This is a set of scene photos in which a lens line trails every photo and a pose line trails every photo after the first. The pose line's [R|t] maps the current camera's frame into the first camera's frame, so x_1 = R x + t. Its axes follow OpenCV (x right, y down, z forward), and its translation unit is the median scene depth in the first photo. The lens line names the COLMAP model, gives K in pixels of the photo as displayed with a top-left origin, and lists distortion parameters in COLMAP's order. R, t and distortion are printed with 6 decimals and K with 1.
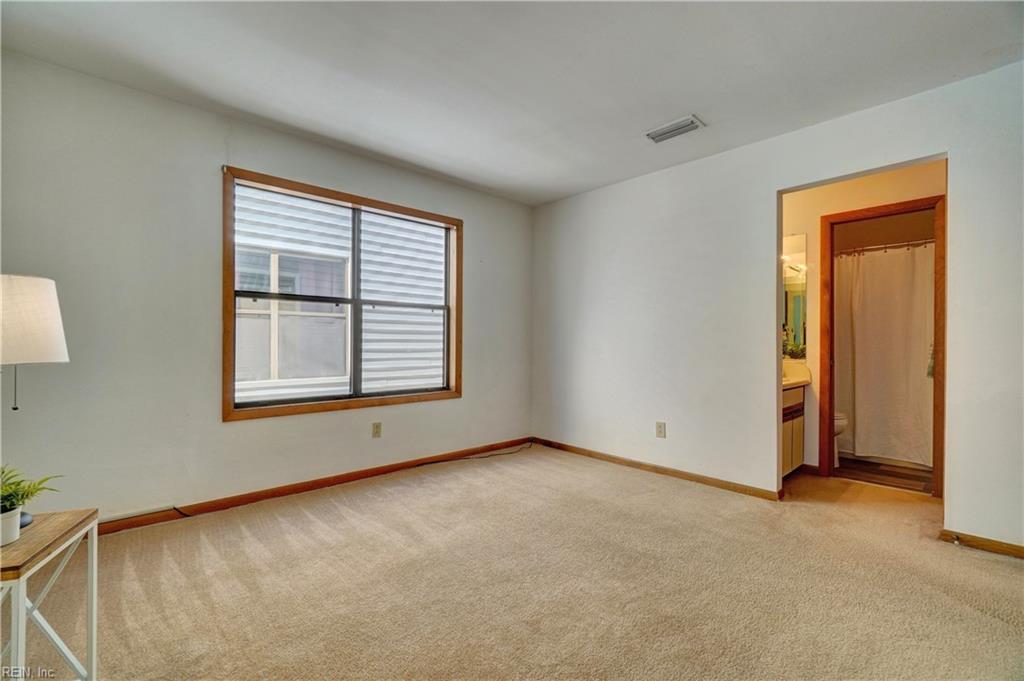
lens RADIAL K [[439.8, 0, 512.0], [0, 439.8, 340.5], [0, 0, 1]] dist [-0.000508, -0.000090]
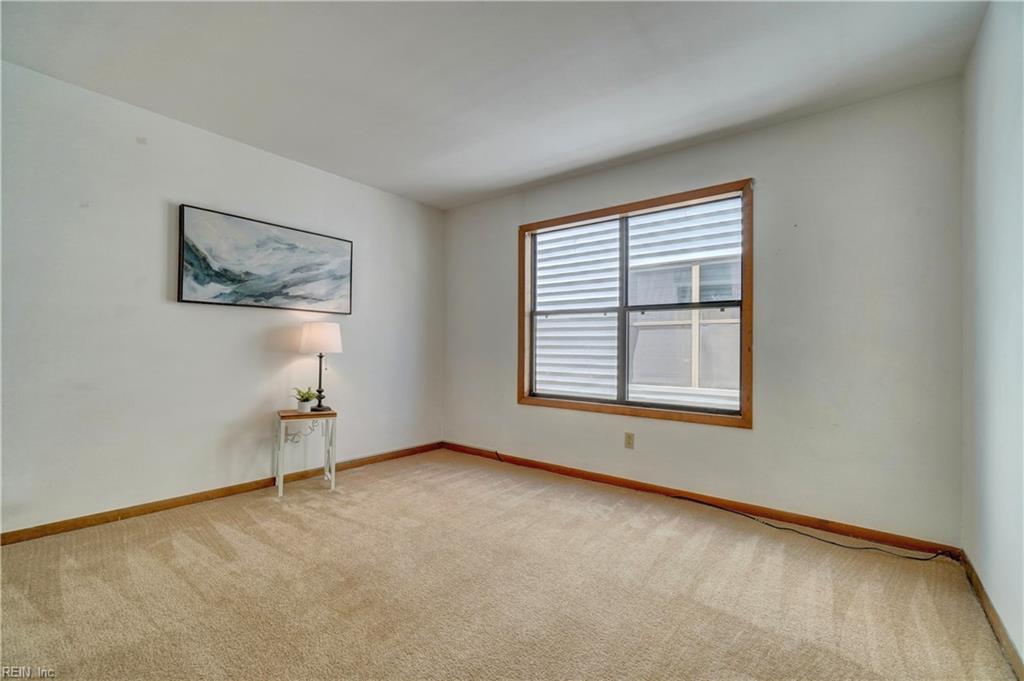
lens RADIAL K [[454.1, 0, 512.0], [0, 454.1, 340.5], [0, 0, 1]] dist [0.022792, 0.000060]
pose [[0.156576, -0.019024, -0.987483, 0.608488], [-0.006437, 0.999774, -0.020281, 0.006102], [0.987645, 0.009532, 0.156418, 0.558322]]
